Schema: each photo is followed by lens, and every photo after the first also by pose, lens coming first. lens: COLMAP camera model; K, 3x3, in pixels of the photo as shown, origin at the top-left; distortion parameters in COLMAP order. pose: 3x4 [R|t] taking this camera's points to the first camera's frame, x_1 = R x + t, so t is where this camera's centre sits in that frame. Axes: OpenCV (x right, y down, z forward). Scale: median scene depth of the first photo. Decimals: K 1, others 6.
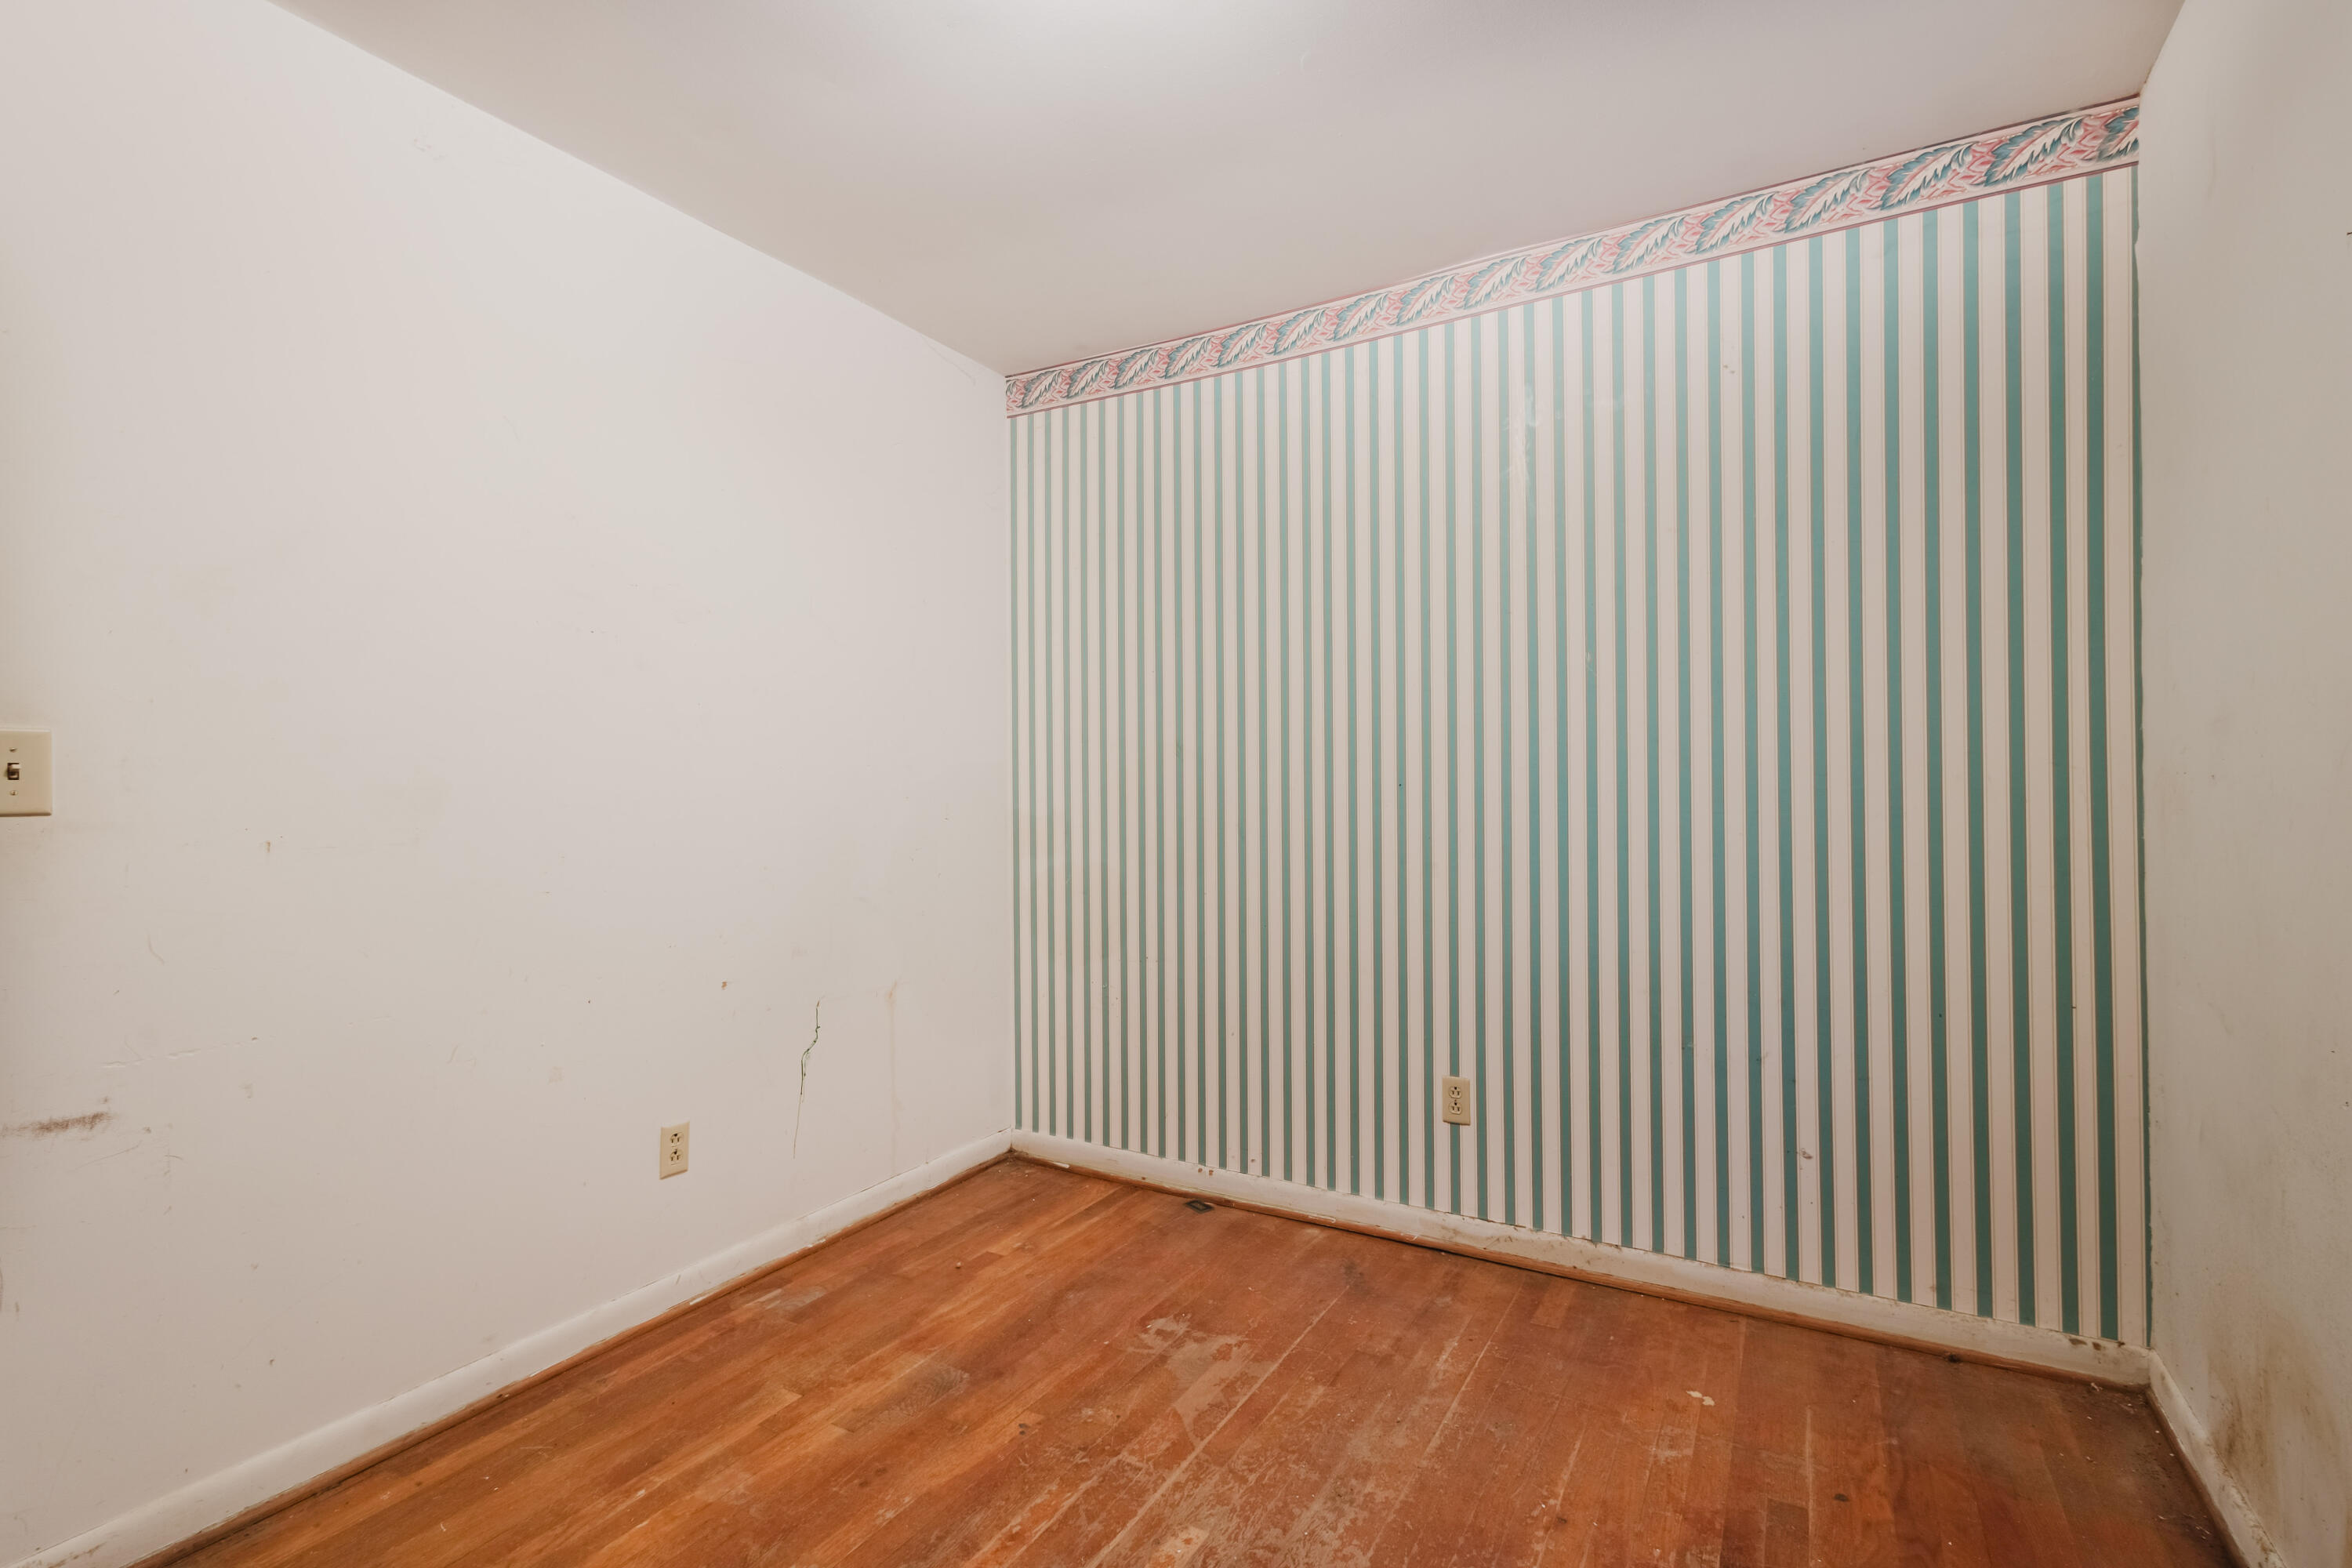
lens RADIAL K [[1082.3, 0, 1180.4], [0, 1082.3, 785.0], [0, 0, 1]] dist [0.015397, -0.004648]
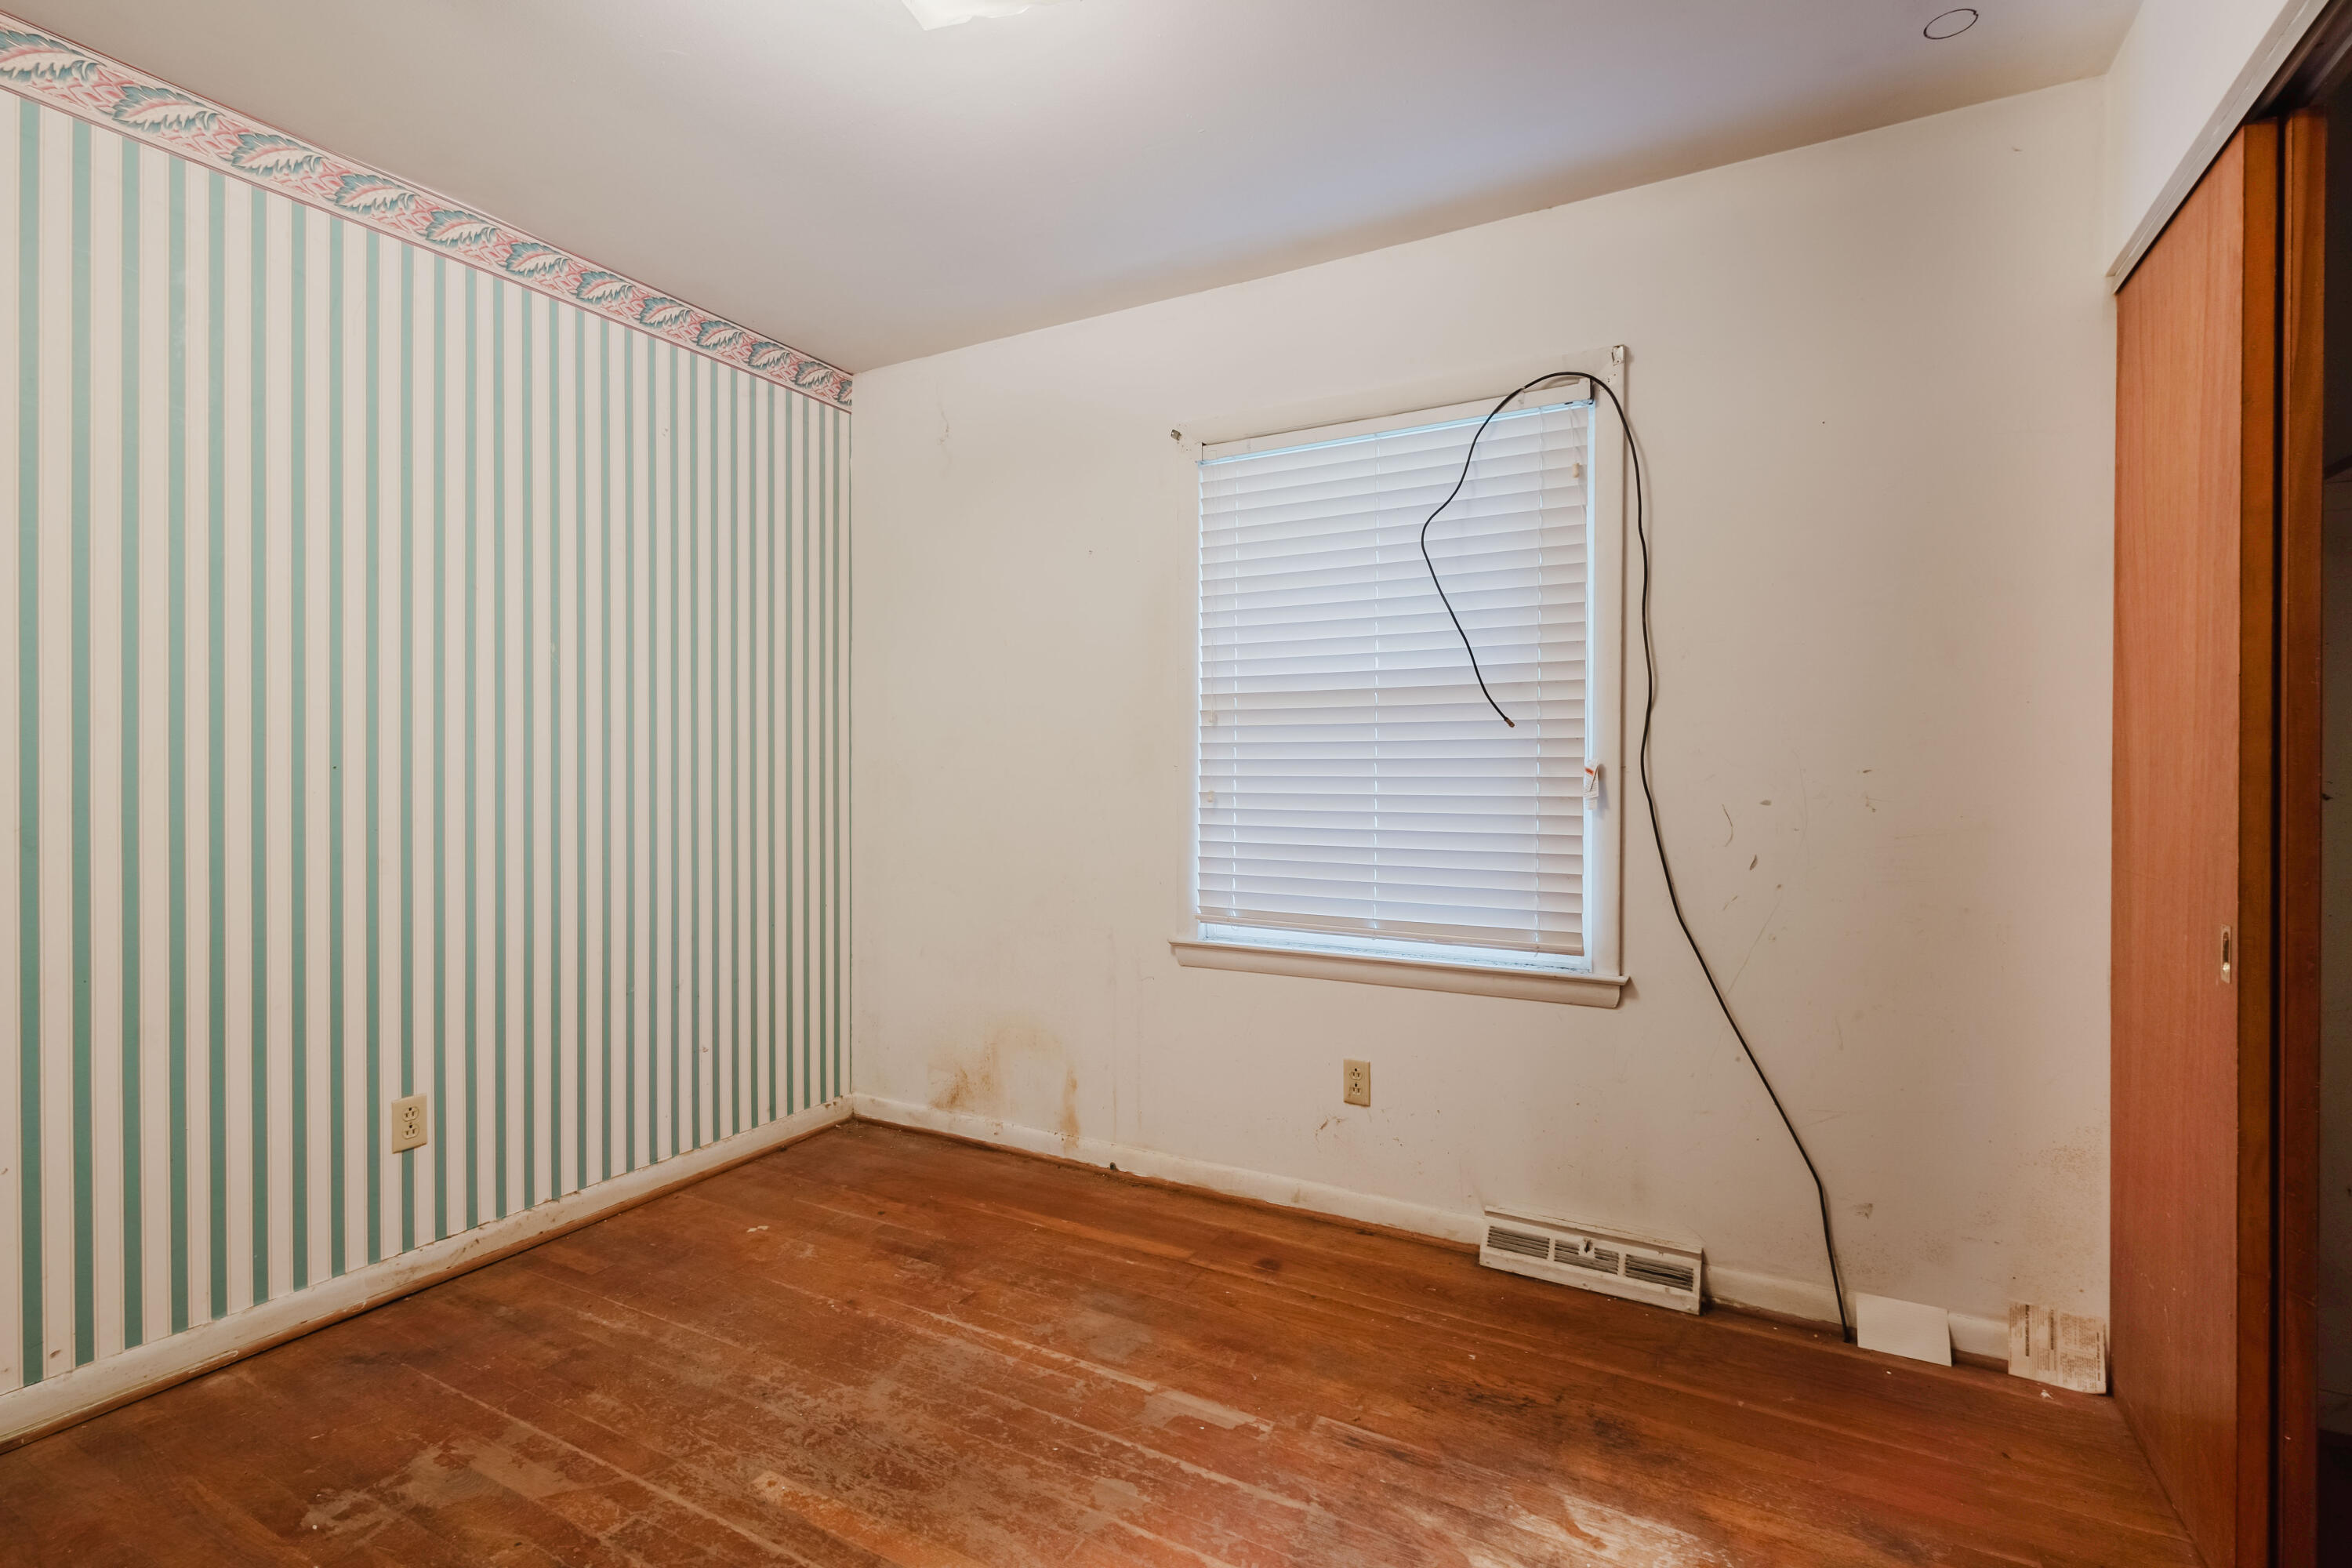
lens RADIAL K [[1082.3, 0, 1185.9], [0, 1082.3, 775.9], [0, 0, 1]] dist [0.015397, -0.004648]
pose [[-0.027564, -0.000507, 0.999620, -0.792454], [-0.003285, 0.999995, 0.000416, 0.004928], [-0.999615, -0.003272, -0.027566, 0.470703]]
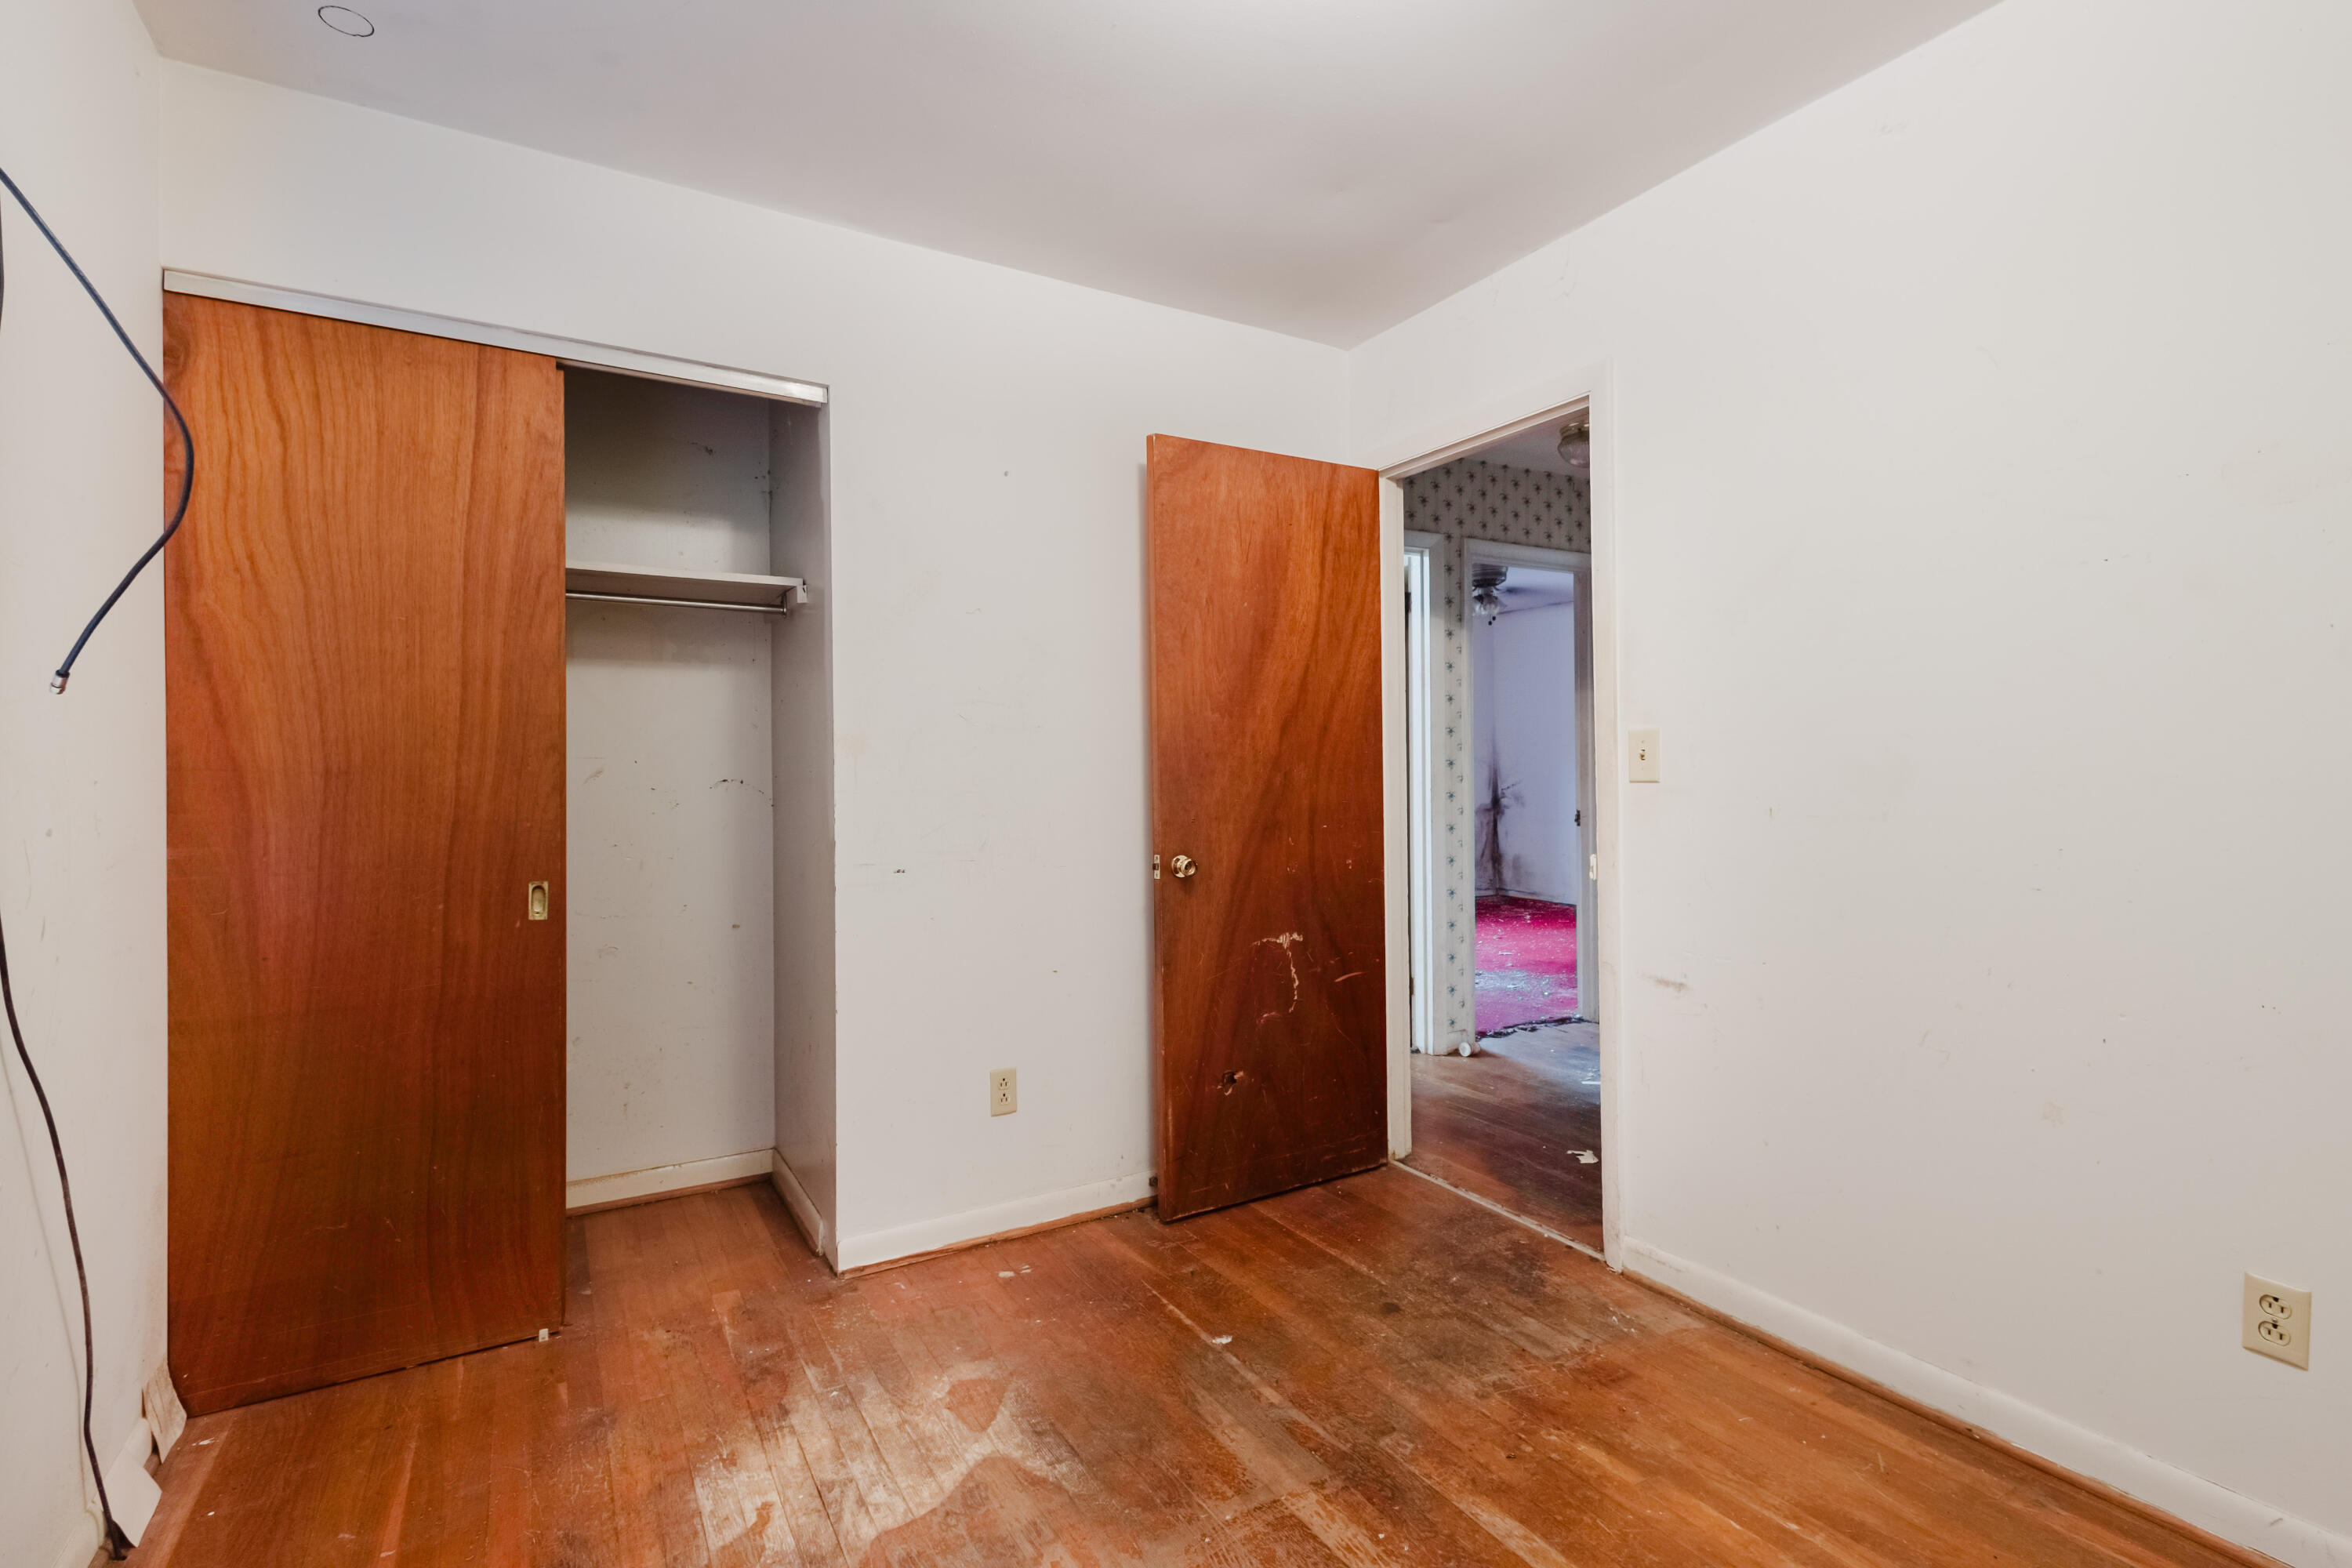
lens RADIAL K [[1082.3, 0, 1180.9], [0, 1082.3, 769.3], [0, 0, 1]] dist [0.015397, -0.004648]
pose [[-0.486247, 0.012233, -0.873736, 0.459499], [0.010420, 0.999912, 0.008201, -0.008409], [0.873760, -0.005117, -0.486331, 0.811148]]
